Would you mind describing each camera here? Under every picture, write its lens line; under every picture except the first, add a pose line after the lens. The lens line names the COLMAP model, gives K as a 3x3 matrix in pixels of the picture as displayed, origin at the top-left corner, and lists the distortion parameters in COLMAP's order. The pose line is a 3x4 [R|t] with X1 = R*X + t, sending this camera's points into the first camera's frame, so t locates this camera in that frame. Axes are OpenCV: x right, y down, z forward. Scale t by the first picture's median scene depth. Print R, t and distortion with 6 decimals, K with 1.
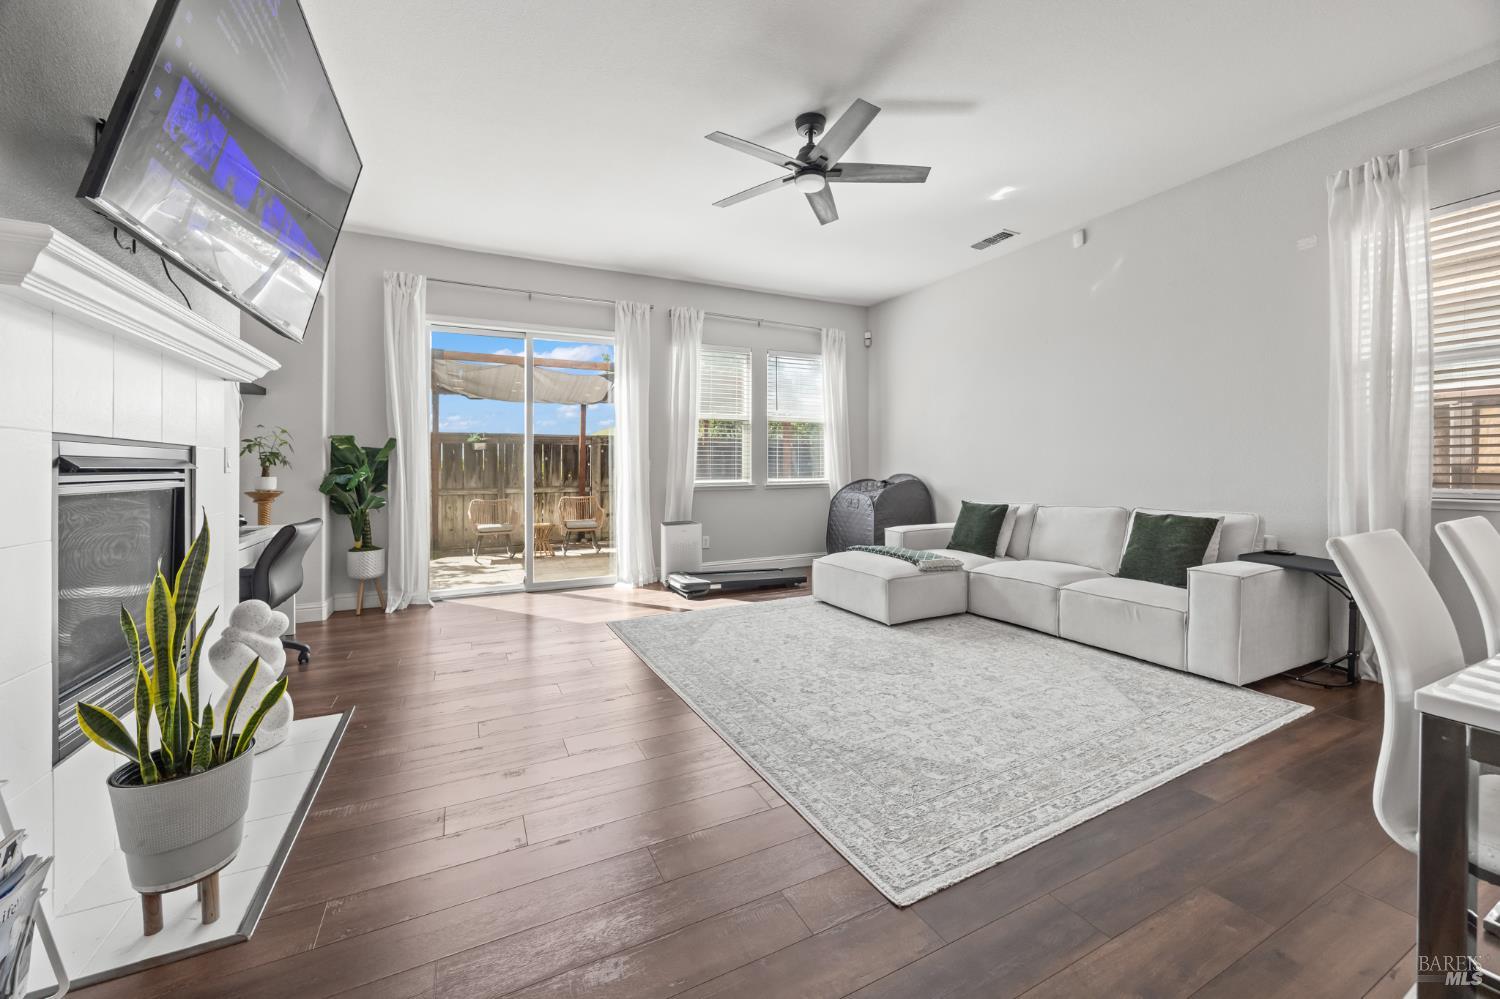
lens RADIAL K [[577.0, 0, 755.5], [0, 577.0, 462.4], [0, 0, 1]] dist [-0.001099, 0.000044]
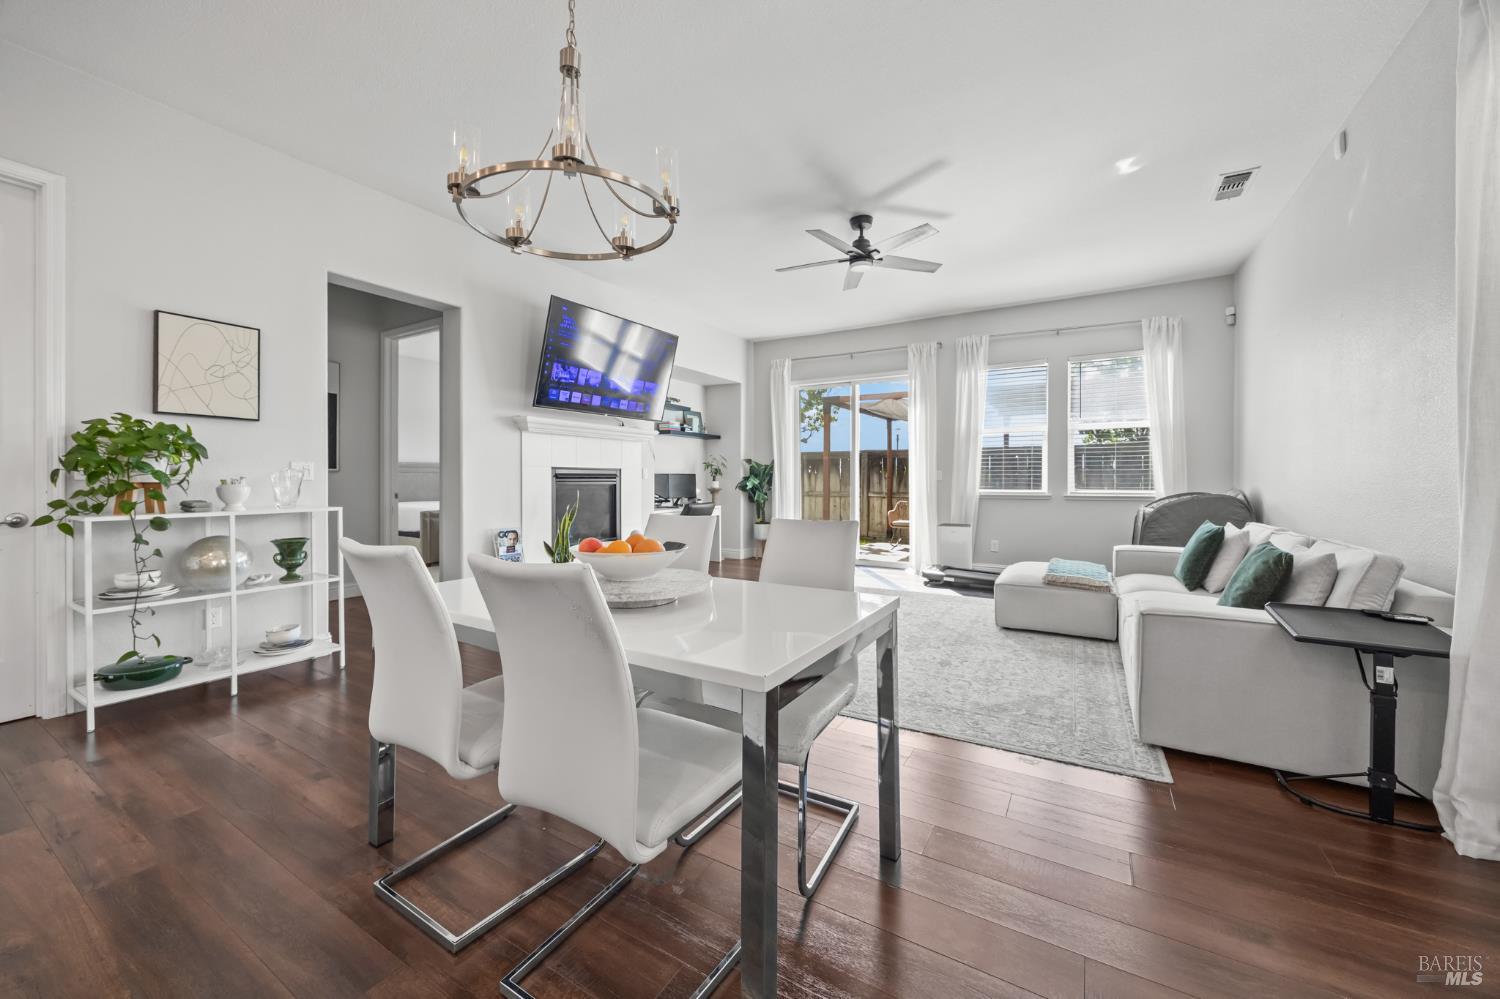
lens RADIAL K [[568.7, 0, 752.1], [0, 568.7, 476.1], [0, 0, 1]] dist [-0.001834, -0.000161]
pose [[0.536084, 0.003517, -0.844157, 1.072875], [0.004531, 0.999965, 0.007044, -0.006987], [0.844152, -0.007601, 0.536049, 0.070748]]
